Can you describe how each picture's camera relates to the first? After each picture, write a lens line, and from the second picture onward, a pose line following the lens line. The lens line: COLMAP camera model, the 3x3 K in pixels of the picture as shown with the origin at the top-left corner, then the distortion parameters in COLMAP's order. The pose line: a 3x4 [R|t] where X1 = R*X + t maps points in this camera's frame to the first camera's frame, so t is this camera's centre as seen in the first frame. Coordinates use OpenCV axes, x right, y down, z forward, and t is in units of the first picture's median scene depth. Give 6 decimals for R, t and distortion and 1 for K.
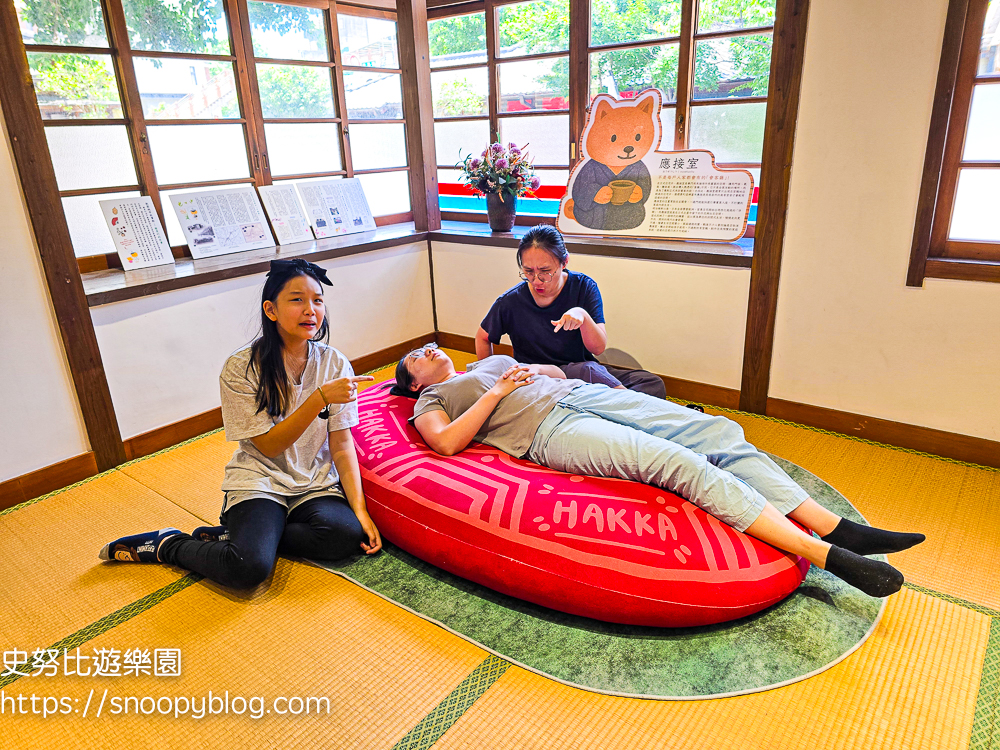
lens RADIAL K [[659.3, 0, 492.5], [0, 659.3, 368.6], [0, 0, 1]] dist [0.057180, -0.058902]
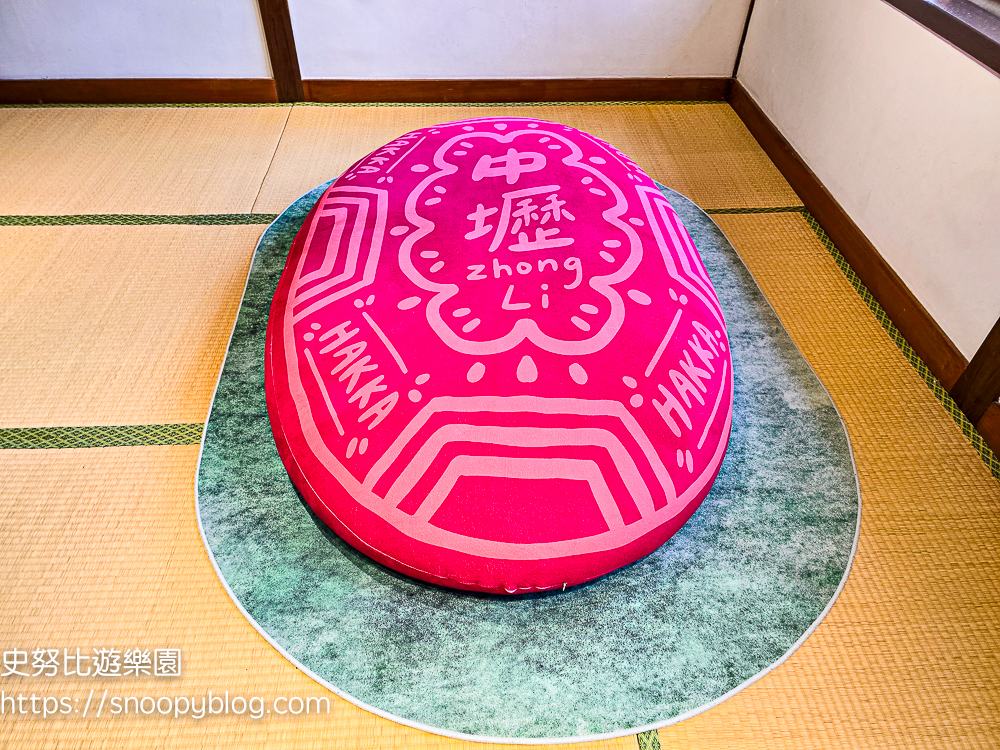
lens RADIAL K [[678.4, 0, 493.9], [0, 678.4, 363.8], [0, 0, 1]] dist [0.058346, -0.058718]
pose [[0.669116, 0.541284, -0.509210, 0.348650], [-0.288151, 0.820561, 0.493608, -0.114428], [0.685020, -0.183551, 0.705022, 0.296411]]
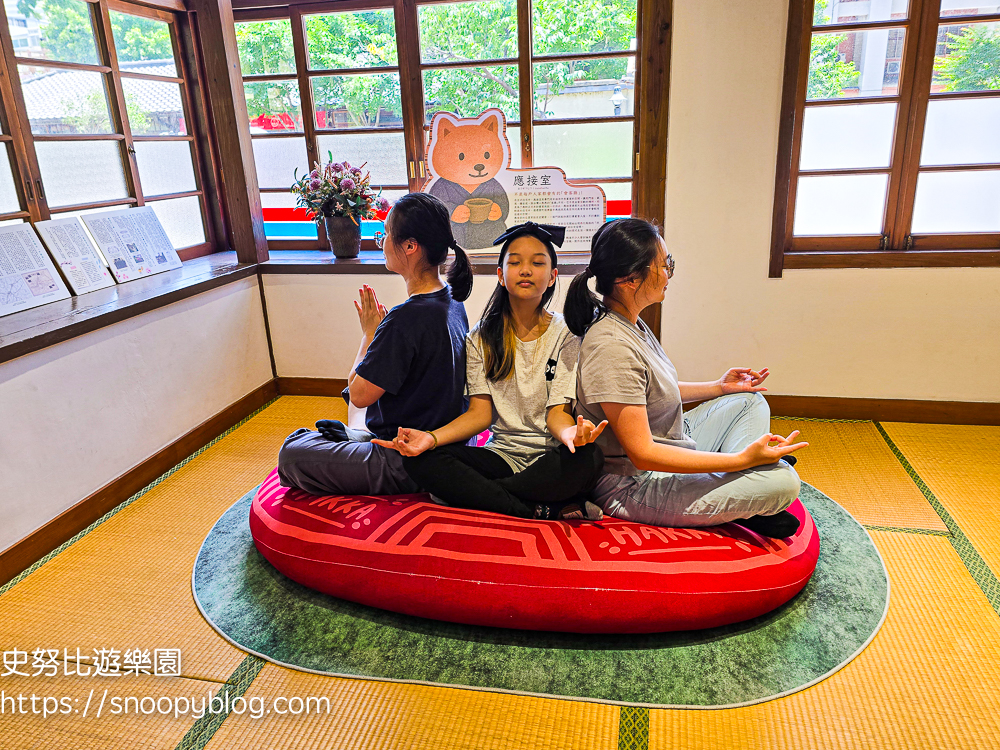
lens RADIAL K [[678.4, 0, 493.9], [0, 678.4, 363.8], [0, 0, 1]] dist [0.058346, -0.058718]
pose [[0.901069, -0.135274, 0.412039, -0.236006], [0.152407, 0.988278, -0.008838, -0.027626], [-0.406014, 0.070762, 0.911123, 0.084080]]
